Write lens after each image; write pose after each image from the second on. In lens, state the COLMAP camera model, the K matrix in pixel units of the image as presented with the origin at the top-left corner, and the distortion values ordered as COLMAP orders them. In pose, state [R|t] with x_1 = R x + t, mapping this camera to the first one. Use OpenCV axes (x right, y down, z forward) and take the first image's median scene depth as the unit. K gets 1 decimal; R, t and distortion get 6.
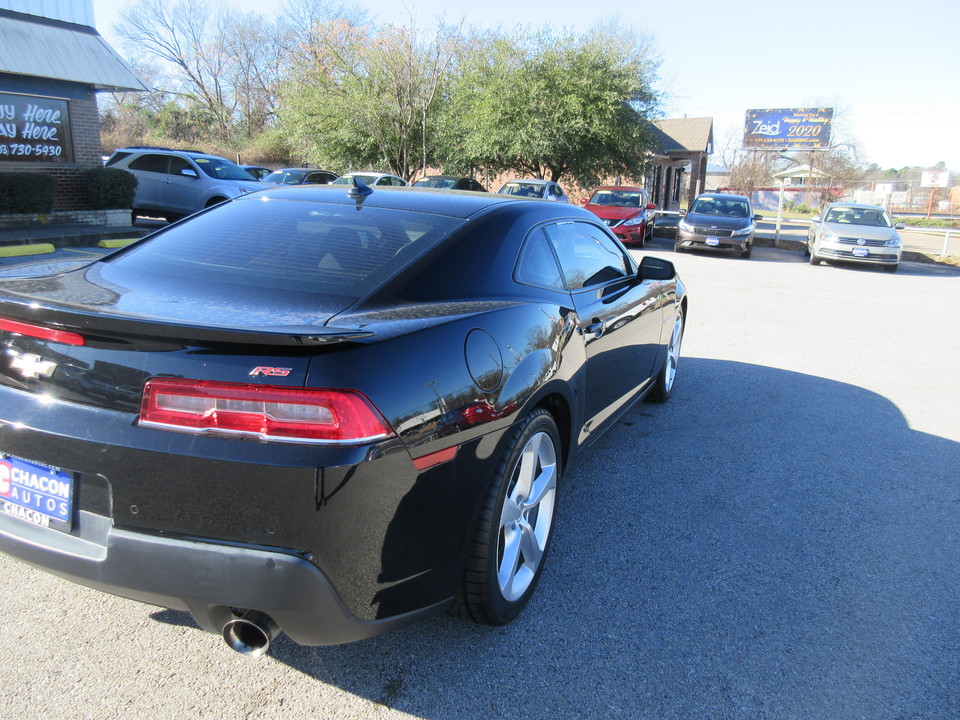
lens RADIAL K [[744.6, 0, 480.5], [0, 744.6, 358.2], [0, 0, 1]] dist [-0.005954, -0.004827]
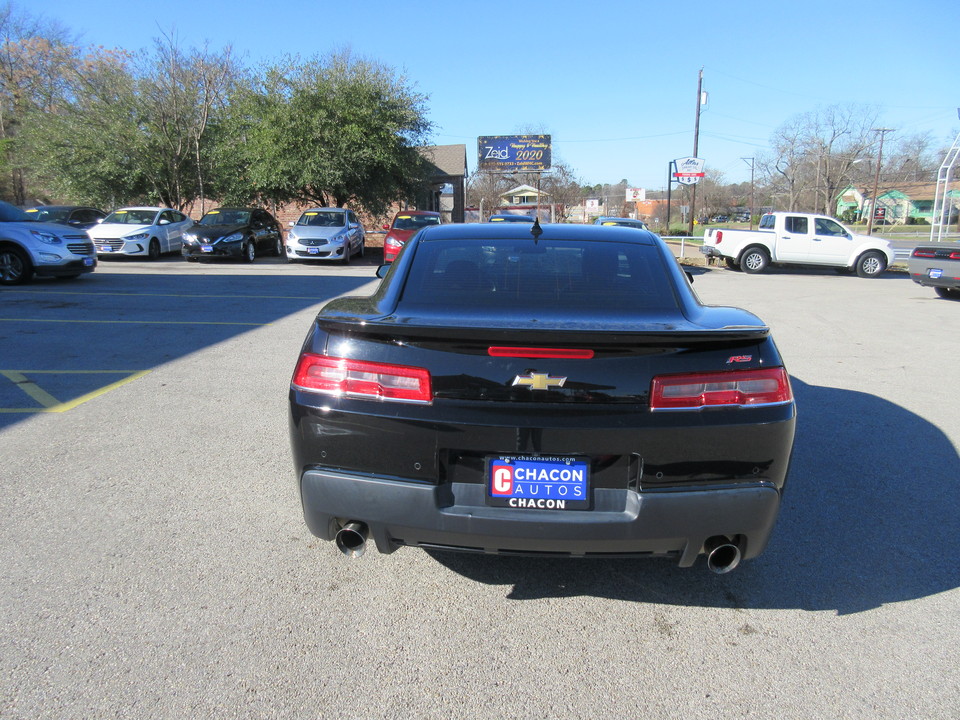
lens RADIAL K [[744.6, 0, 482.1], [0, 744.6, 363.1], [0, 0, 1]] dist [-0.005954, -0.004827]
pose [[0.927300, -0.110614, 0.357602, -0.117504], [0.119195, 0.992869, -0.001971, -0.002835], [-0.354834, 0.044452, 0.933872, -0.012470]]
